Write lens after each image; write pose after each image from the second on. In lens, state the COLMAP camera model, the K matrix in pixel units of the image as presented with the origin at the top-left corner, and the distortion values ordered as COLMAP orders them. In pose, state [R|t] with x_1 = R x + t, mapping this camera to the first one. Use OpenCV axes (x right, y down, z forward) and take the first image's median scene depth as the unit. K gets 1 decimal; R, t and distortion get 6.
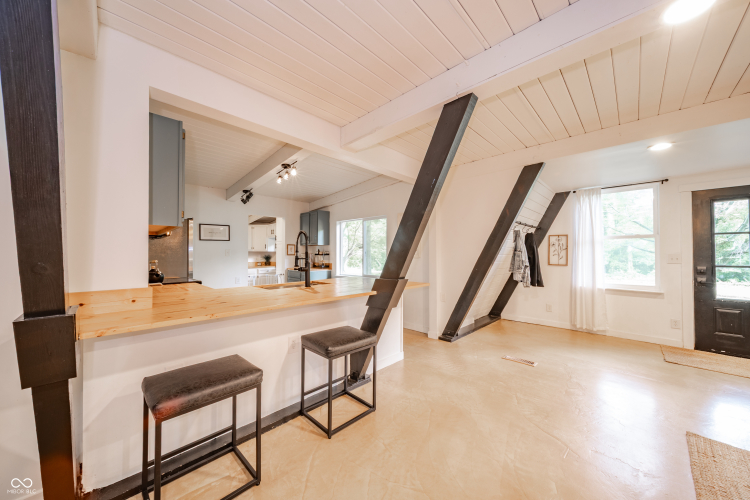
lens RADIAL K [[264.9, 0, 368.6], [0, 264.9, 251.9], [0, 0, 1]] dist [-0.000703, -0.000388]
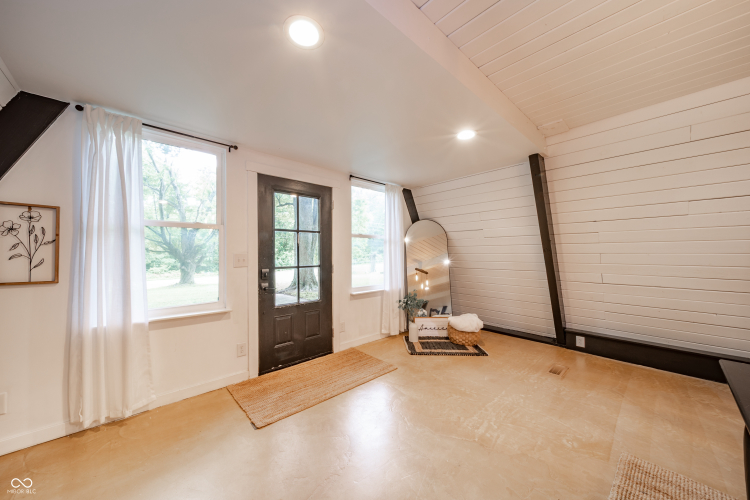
lens RADIAL K [[264.9, 0, 371.4], [0, 264.9, 251.7], [0, 0, 1]] dist [-0.000703, -0.000388]
pose [[0.039013, 0.004133, 0.999230, 0.373876], [-0.006945, 0.999968, -0.003865, 0.002421], [-0.999215, -0.006789, 0.039041, 0.517474]]
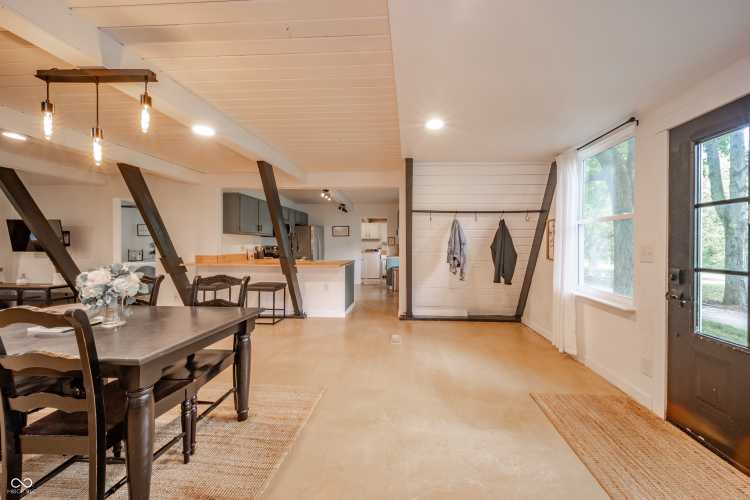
lens RADIAL K [[264.9, 0, 401.1], [0, 264.9, 244.3], [0, 0, 1]] dist [-0.000703, -0.000388]
pose [[0.689441, 0.001045, -0.724341, 1.010841], [0.003450, 0.999983, 0.004726, 0.001314], [0.724334, -0.005757, 0.689425, 0.183758]]
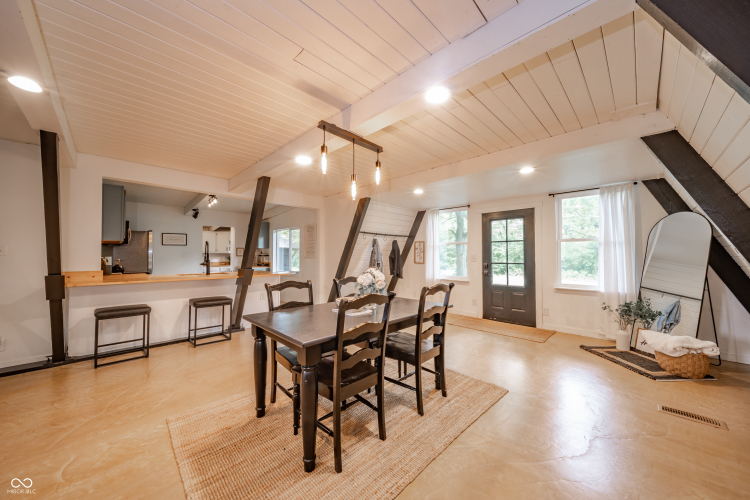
lens RADIAL K [[264.9, 0, 369.3], [0, 264.9, 252.3], [0, 0, 1]] dist [-0.000703, -0.000388]
pose [[0.999998, 0.000336, 0.002143, 0.474589], [-0.000327, 0.999991, -0.004215, -0.001896], [-0.002144, 0.004214, 0.999989, -0.406737]]
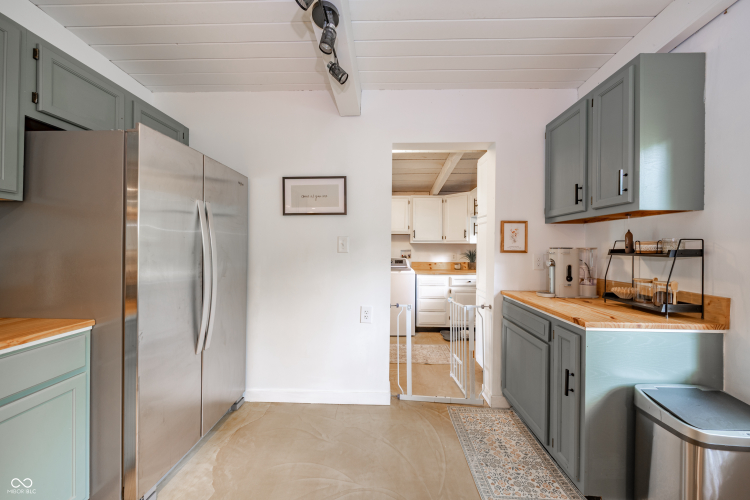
lens RADIAL K [[264.9, 0, 373.1], [0, 264.9, 247.7], [0, 0, 1]] dist [-0.000703, -0.000388]
pose [[0.679991, 0.007150, -0.733185, -0.245871], [-0.003324, 0.999972, 0.006669, 0.006497], [0.733213, -0.002098, 0.679996, 0.936172]]
